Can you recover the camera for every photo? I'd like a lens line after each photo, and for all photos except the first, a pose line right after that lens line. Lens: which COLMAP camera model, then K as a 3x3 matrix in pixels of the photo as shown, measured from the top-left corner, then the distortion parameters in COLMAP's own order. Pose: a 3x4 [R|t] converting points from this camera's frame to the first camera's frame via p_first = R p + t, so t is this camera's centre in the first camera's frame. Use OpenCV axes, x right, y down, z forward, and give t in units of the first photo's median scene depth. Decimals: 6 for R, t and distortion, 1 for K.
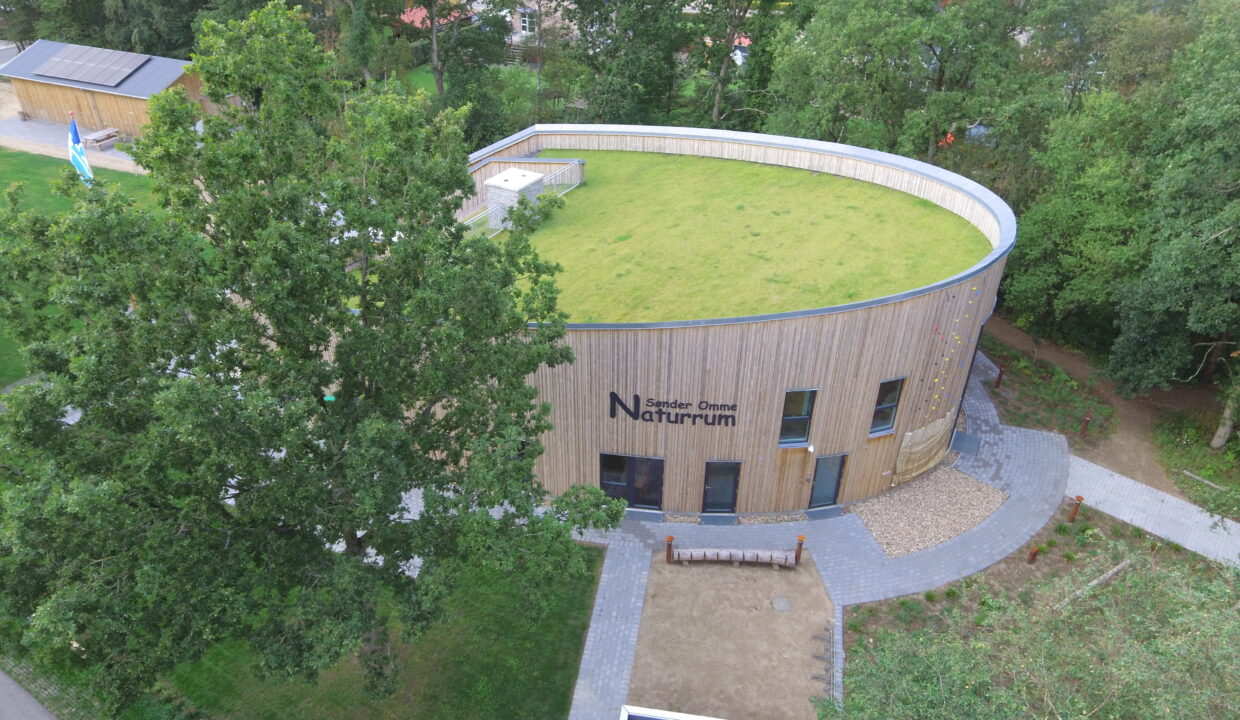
lens RADIAL K [[845.9, 0, 624.7], [0, 845.9, 362.2], [0, 0, 1]] dist [0.002072, 0.000050]
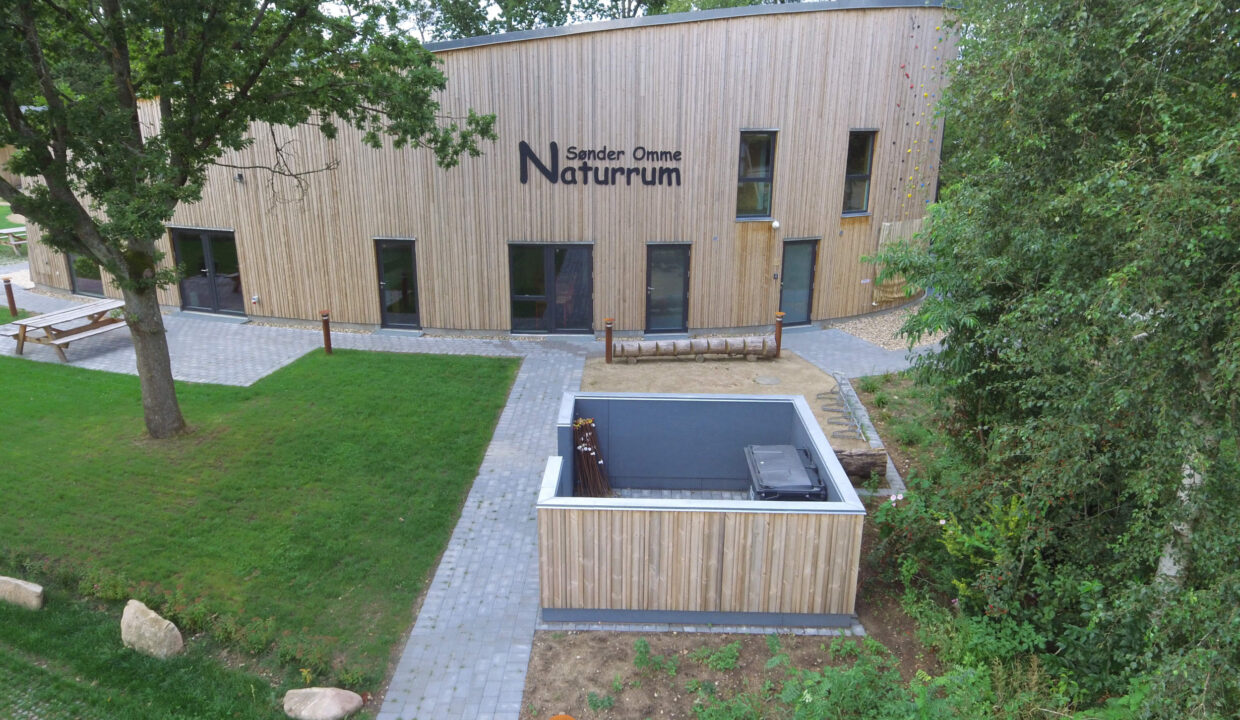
lens RADIAL K [[845.9, 0, 622.6], [0, 845.9, 359.7], [0, 0, 1]] dist [0.002072, 0.000050]
pose [[0.990626, -0.043483, 0.129500, -0.032177], [0.076658, 0.961603, -0.263521, 0.435536], [-0.113069, 0.270977, 0.955922, 0.296908]]
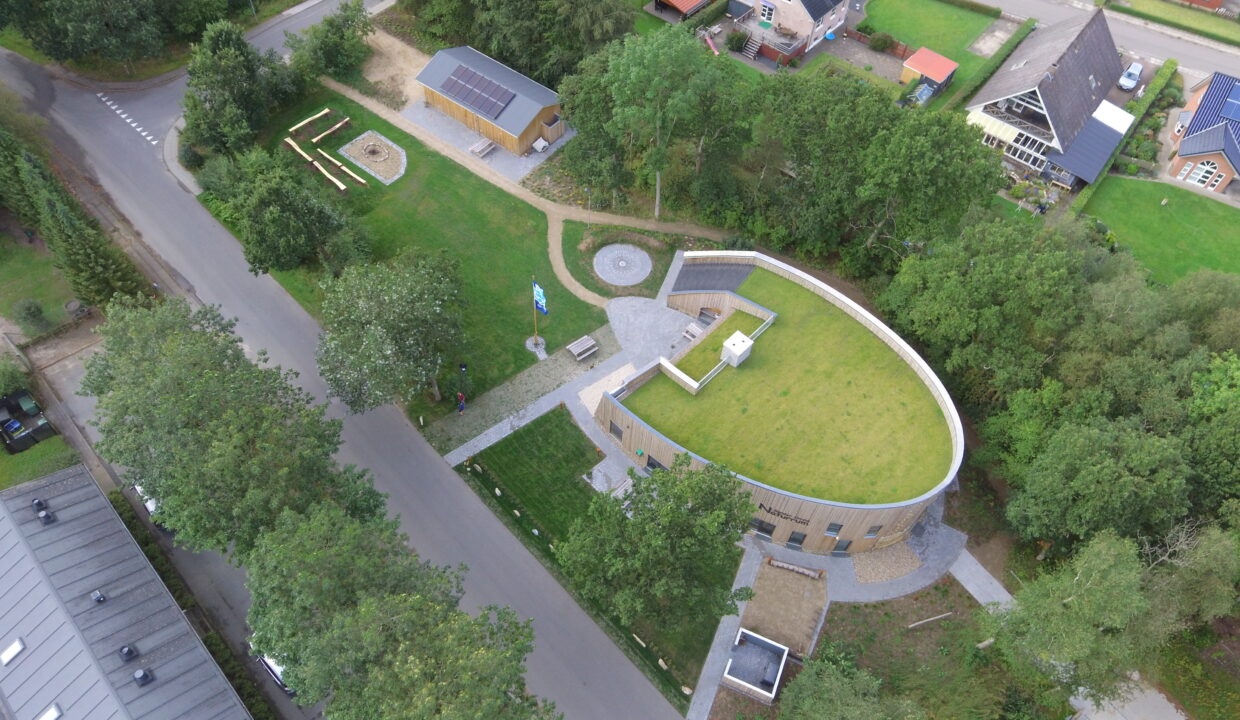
lens RADIAL K [[845.9, 0, 616.5], [0, 845.9, 354.8], [0, 0, 1]] dist [0.002072, 0.000050]
pose [[0.967143, 0.221550, -0.124700, -0.211200], [-0.165216, 0.920511, 0.354067, -1.166010], [0.193231, -0.321831, 0.926869, -1.232904]]
